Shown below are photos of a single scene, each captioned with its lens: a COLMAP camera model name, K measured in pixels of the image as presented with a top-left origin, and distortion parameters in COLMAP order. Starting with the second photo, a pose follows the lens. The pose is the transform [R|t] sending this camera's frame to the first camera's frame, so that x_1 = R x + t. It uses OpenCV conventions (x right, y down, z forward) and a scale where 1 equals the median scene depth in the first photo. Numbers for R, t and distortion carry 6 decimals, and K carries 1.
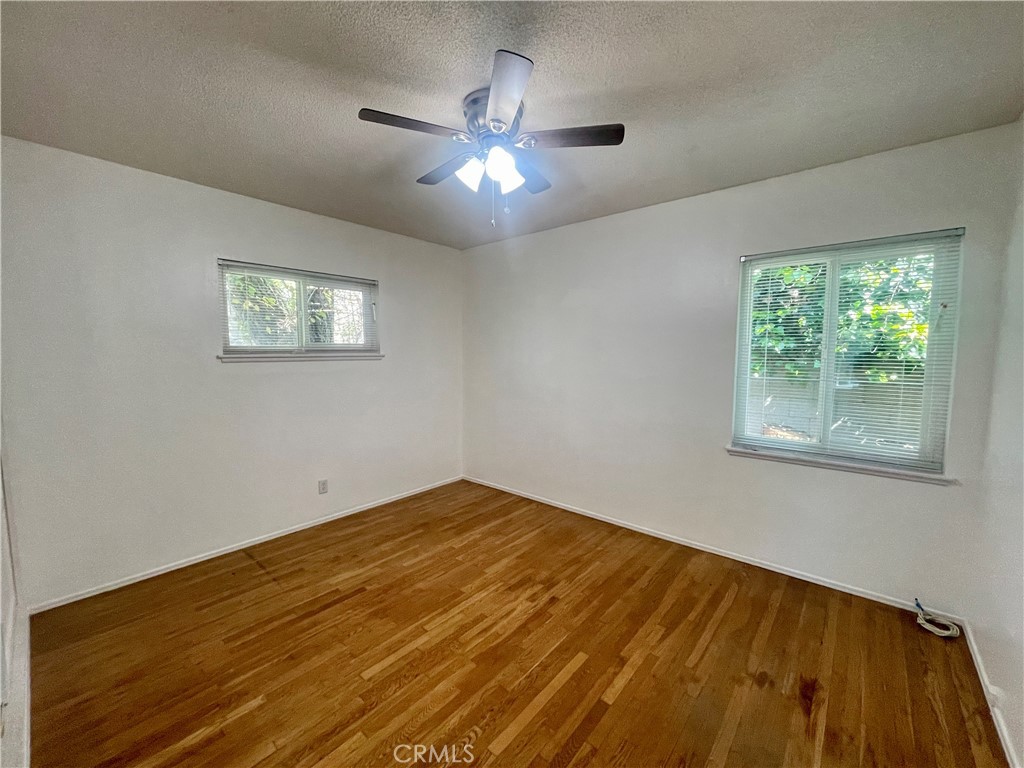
lens RADIAL K [[415.1, 0, 508.9], [0, 415.1, 384.0], [0, 0, 1]] dist [-0.019523, 0.010677]
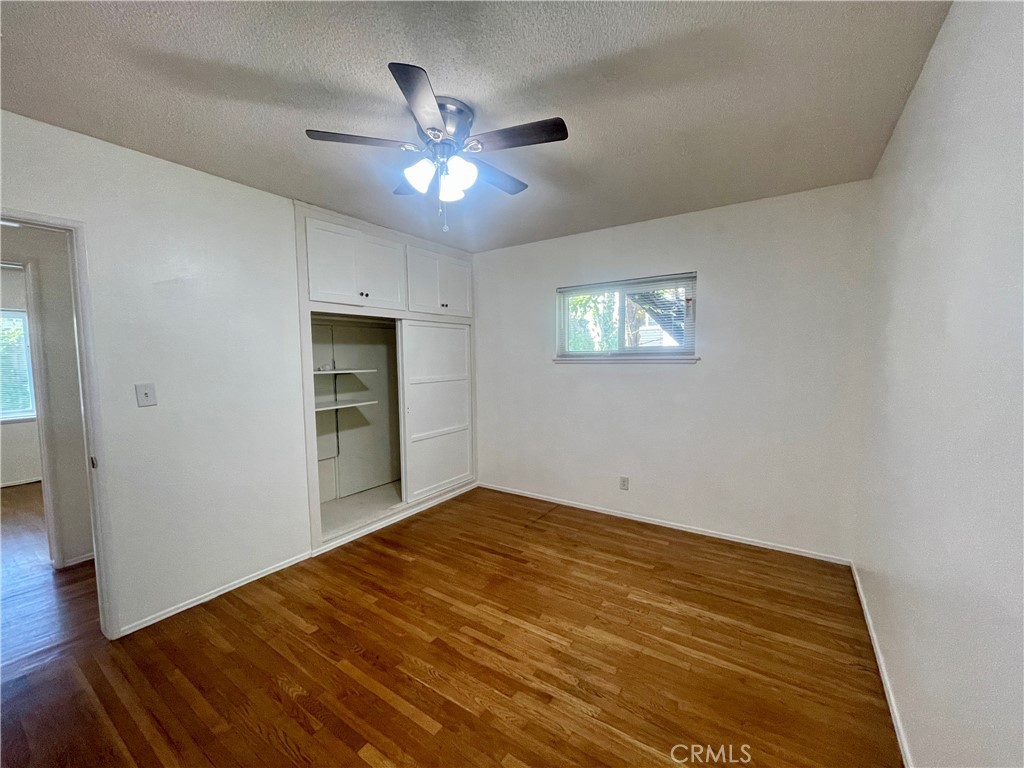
lens RADIAL K [[415.1, 0, 508.9], [0, 415.1, 384.0], [0, 0, 1]] dist [-0.019523, 0.010677]
pose [[0.119015, 0.068551, -0.990523, 0.678011], [-0.073906, 0.995458, 0.060012, -0.054567], [0.990138, 0.066063, 0.123541, 0.709373]]
